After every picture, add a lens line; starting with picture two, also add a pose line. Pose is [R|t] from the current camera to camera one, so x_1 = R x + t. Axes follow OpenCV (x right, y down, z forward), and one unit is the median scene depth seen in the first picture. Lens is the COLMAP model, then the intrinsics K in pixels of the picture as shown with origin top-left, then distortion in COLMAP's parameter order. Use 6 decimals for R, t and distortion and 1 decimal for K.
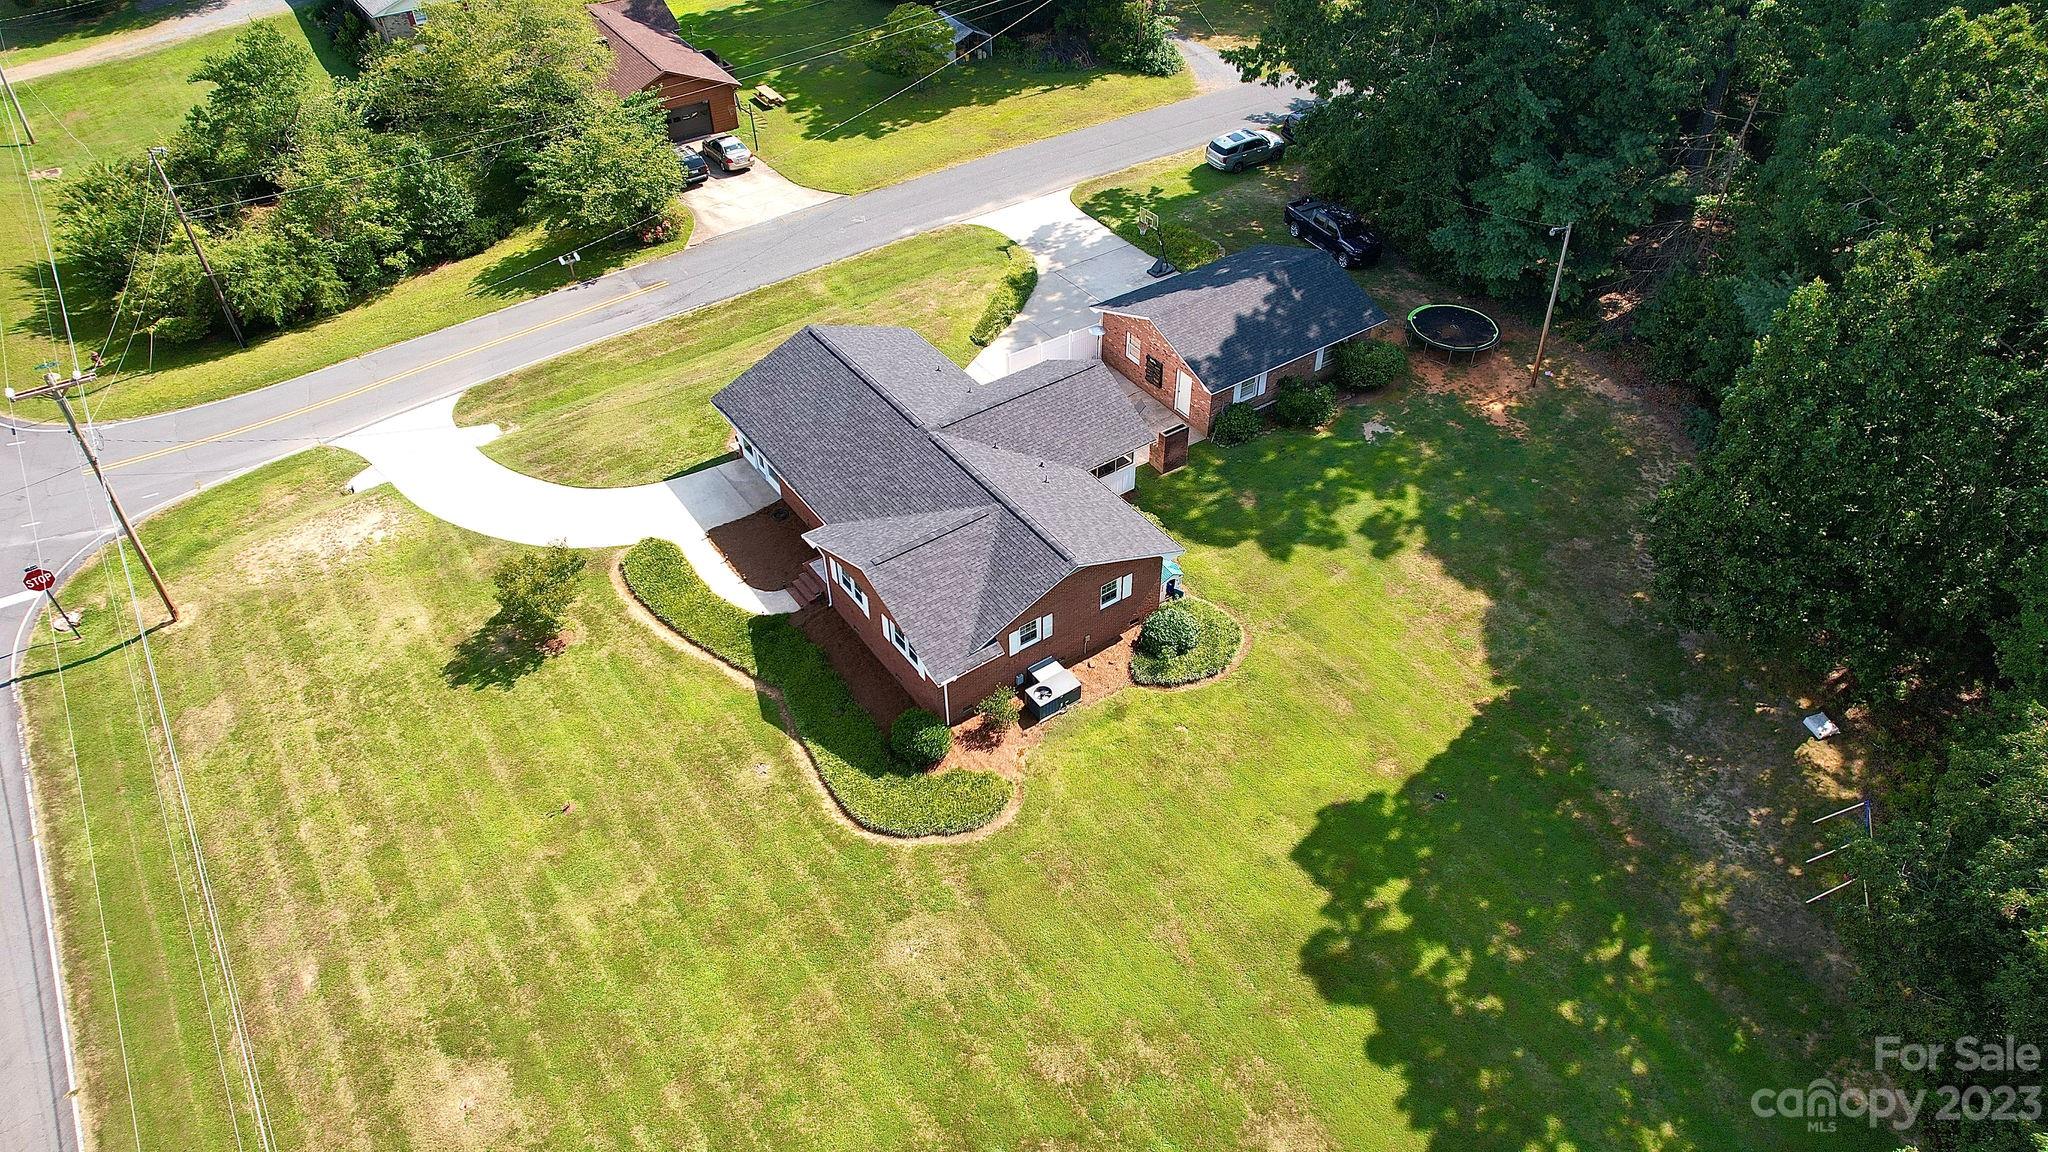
lens RADIAL K [[1285.4, 0, 1043.0], [0, 1285.4, 577.2], [0, 0, 1]] dist [-0.045639, 0.000809]
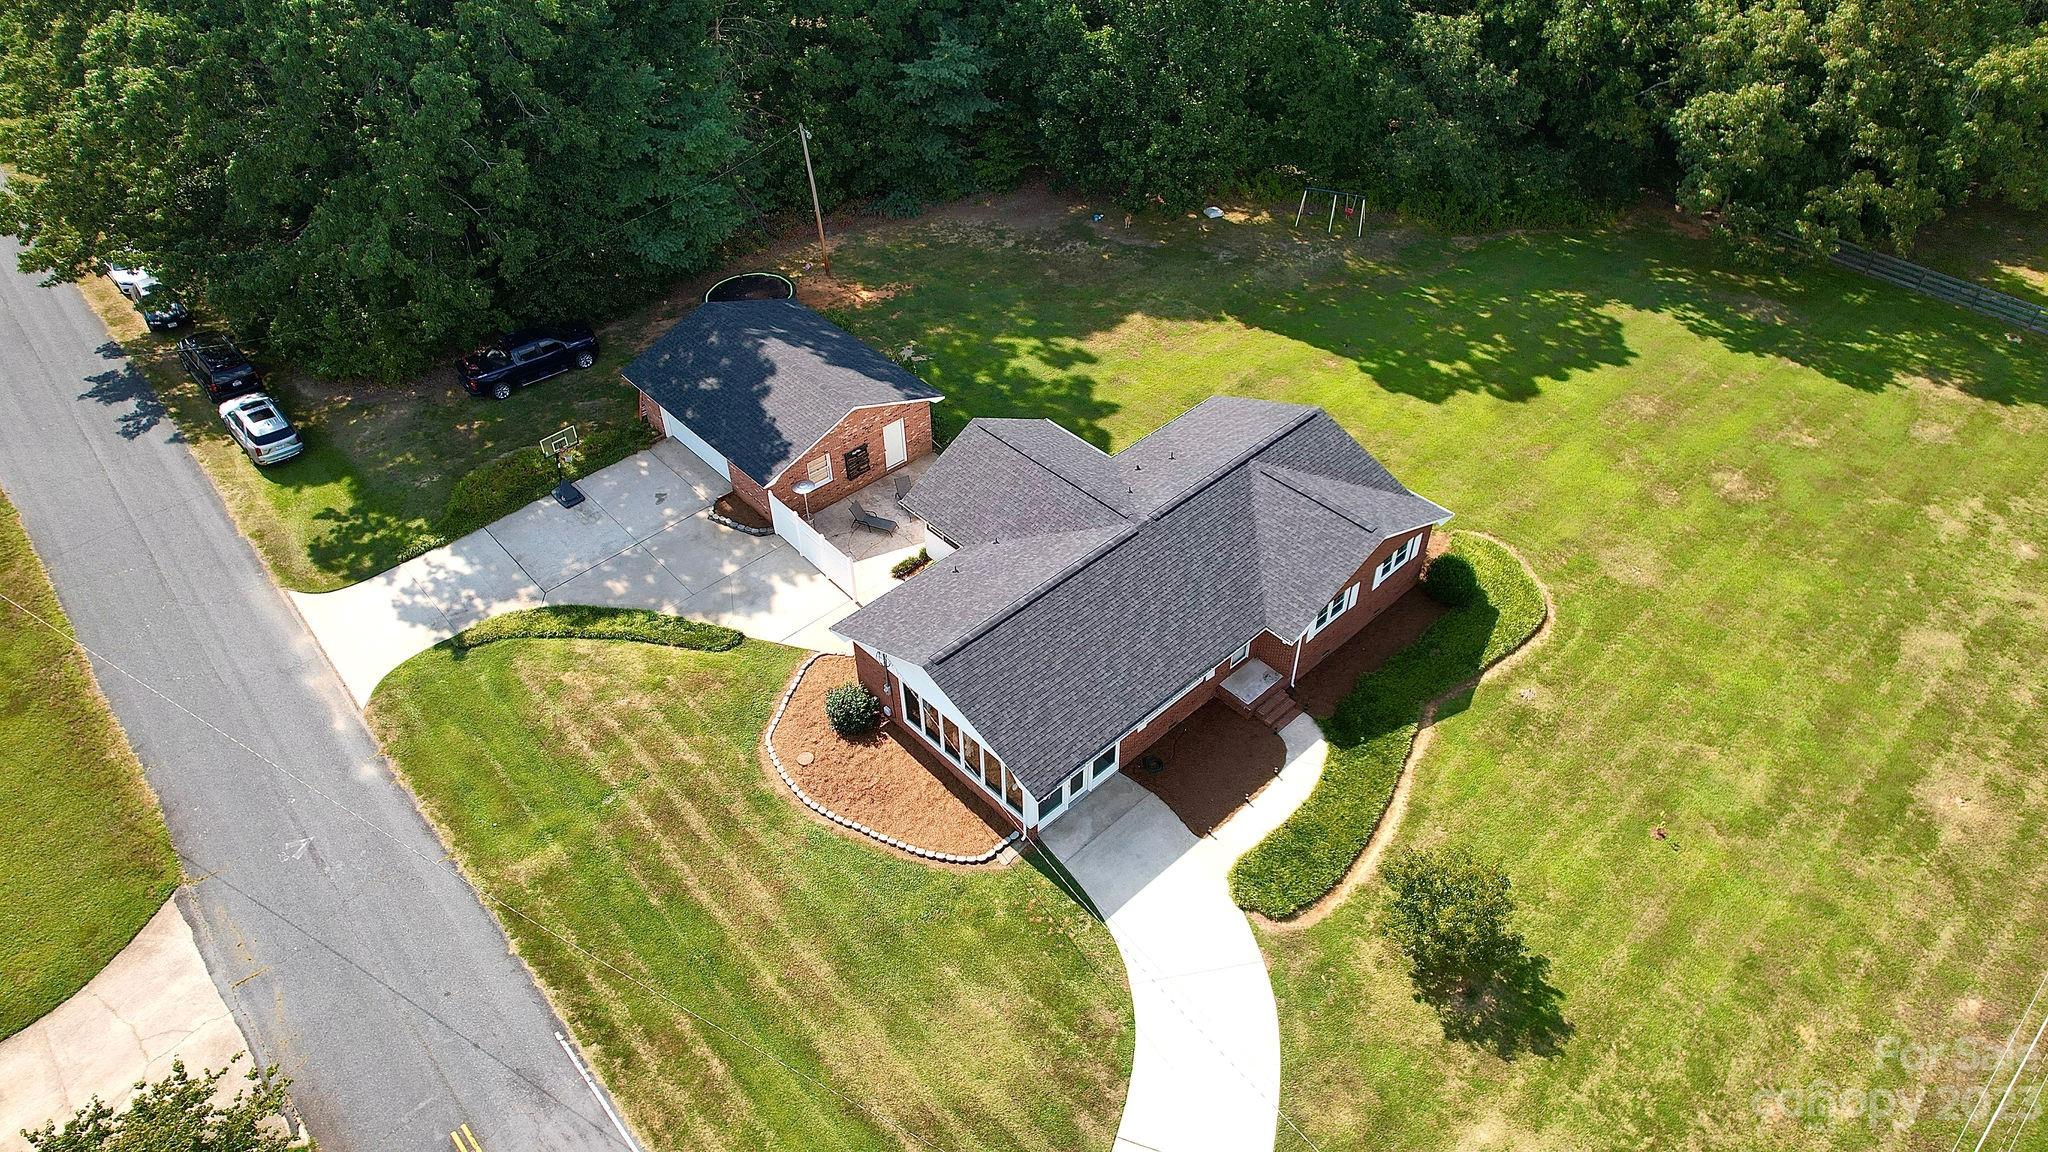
lens RADIAL K [[1312.6, 0, 1024.0], [0, 1312.6, 576.0], [0, 0, 1]] dist [-0.081306, 0.077864]
pose [[-0.130069, -0.654102, 0.745139, -0.733993], [0.674397, 0.492540, 0.550084, -0.612266], [-0.726822, 0.574069, 0.377060, 0.719823]]
